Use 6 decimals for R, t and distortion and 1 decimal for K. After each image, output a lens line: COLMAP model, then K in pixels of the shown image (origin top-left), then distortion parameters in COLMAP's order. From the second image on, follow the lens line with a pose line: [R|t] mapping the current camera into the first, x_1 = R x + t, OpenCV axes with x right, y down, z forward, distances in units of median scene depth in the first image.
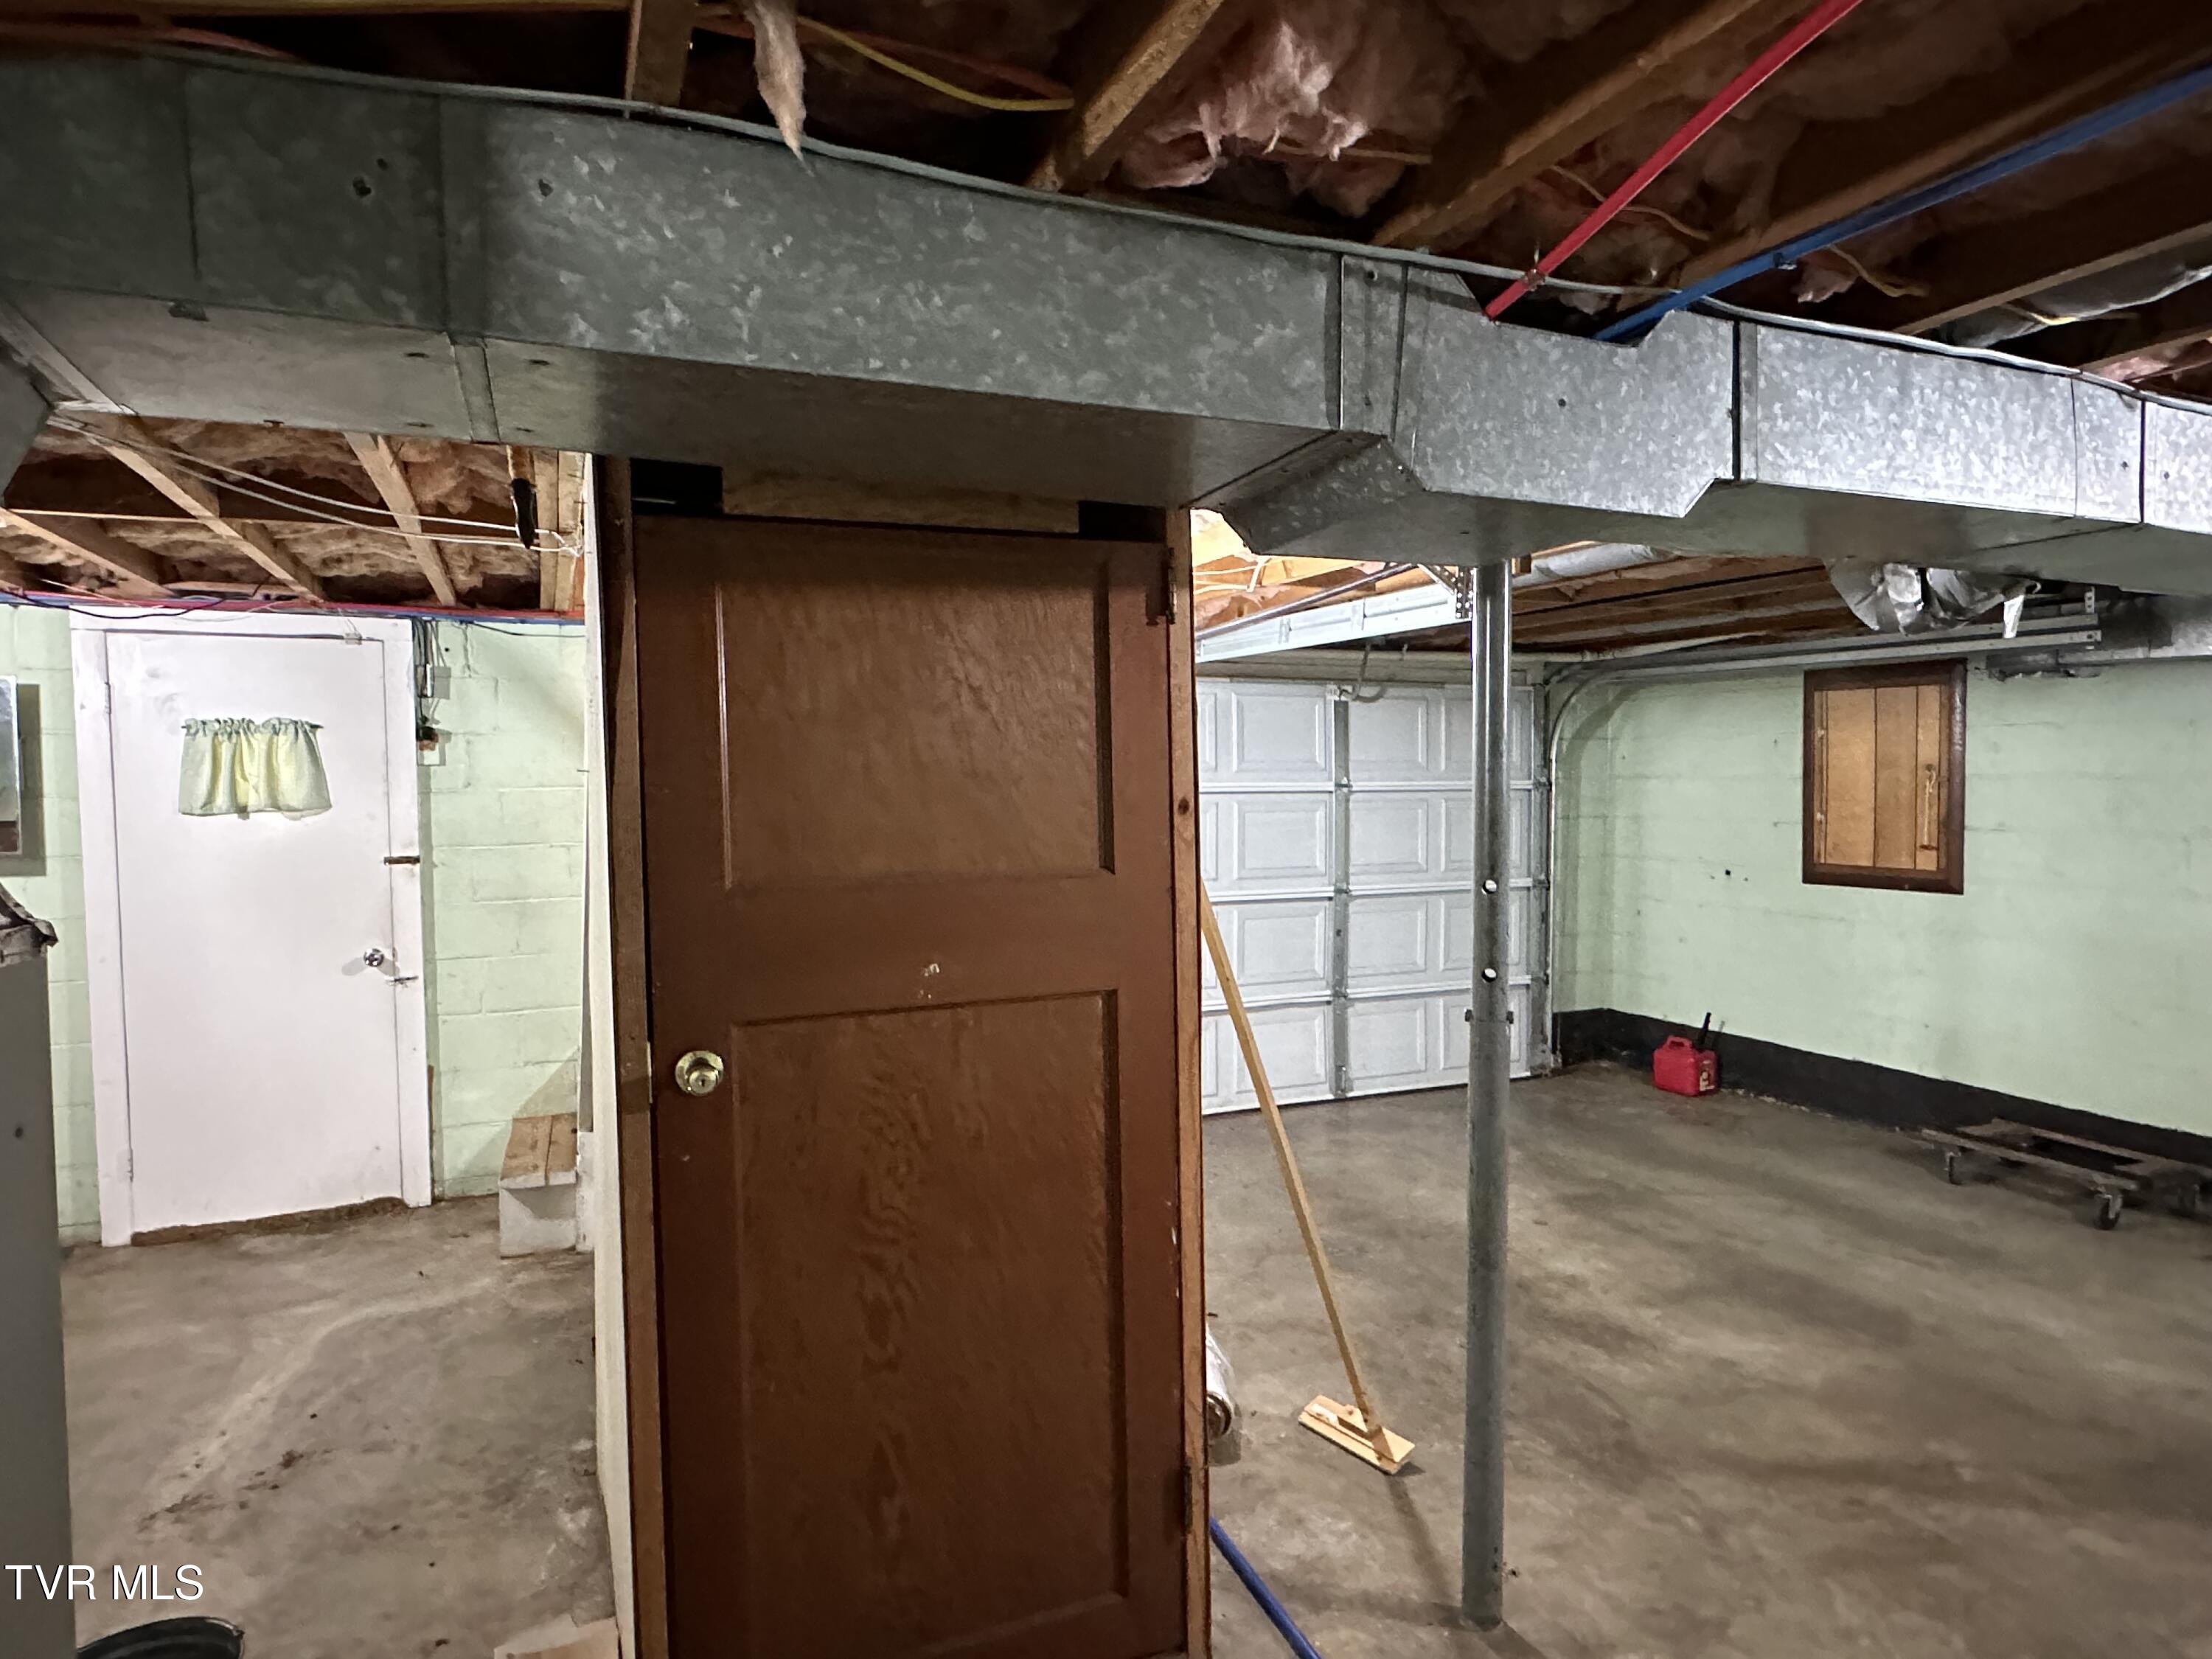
lens RADIAL K [[1284.3, 0, 1115.5], [0, 1284.3, 826.0], [0, 0, 1]] dist [-0.002250, 0.004294]
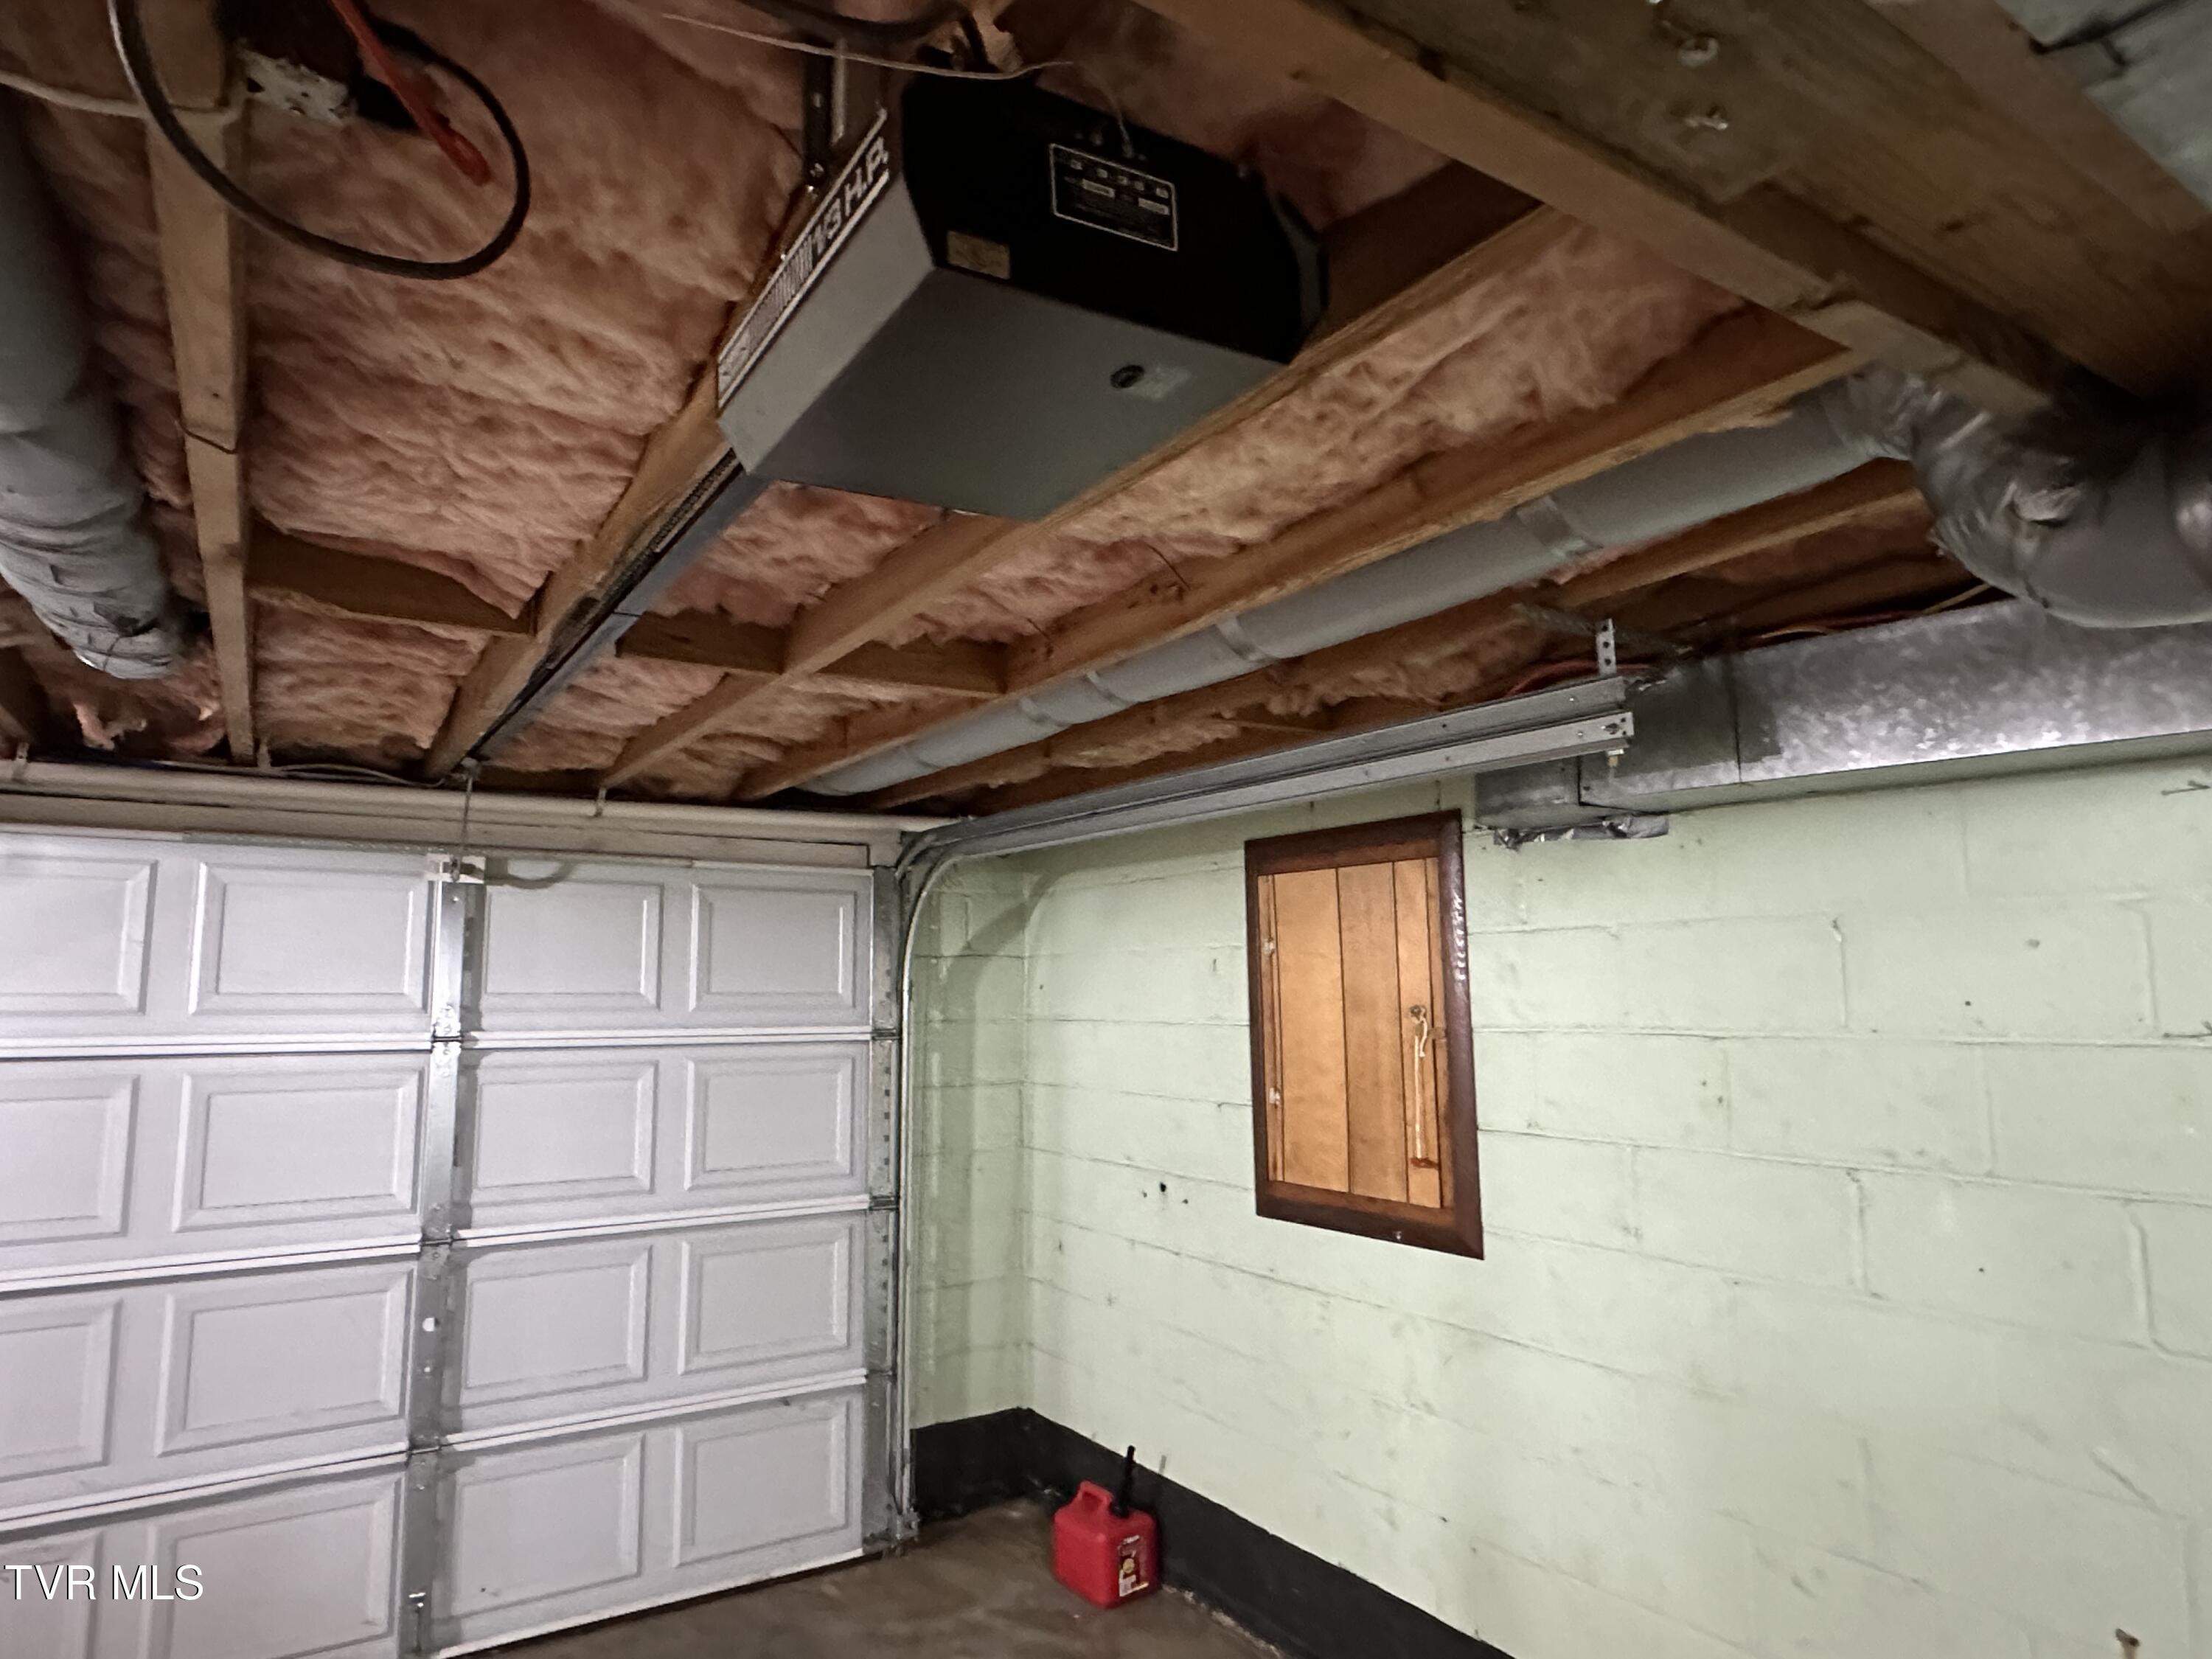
lens RADIAL K [[1284.3, 0, 1092.3], [0, 1284.3, 832.4], [0, 0, 1]] dist [-0.002250, 0.004294]
pose [[0.987406, 0.021666, 0.156714, 0.386436], [0.004645, 0.986181, -0.165609, -0.029027], [-0.158137, 0.164251, 0.973660, 0.453910]]
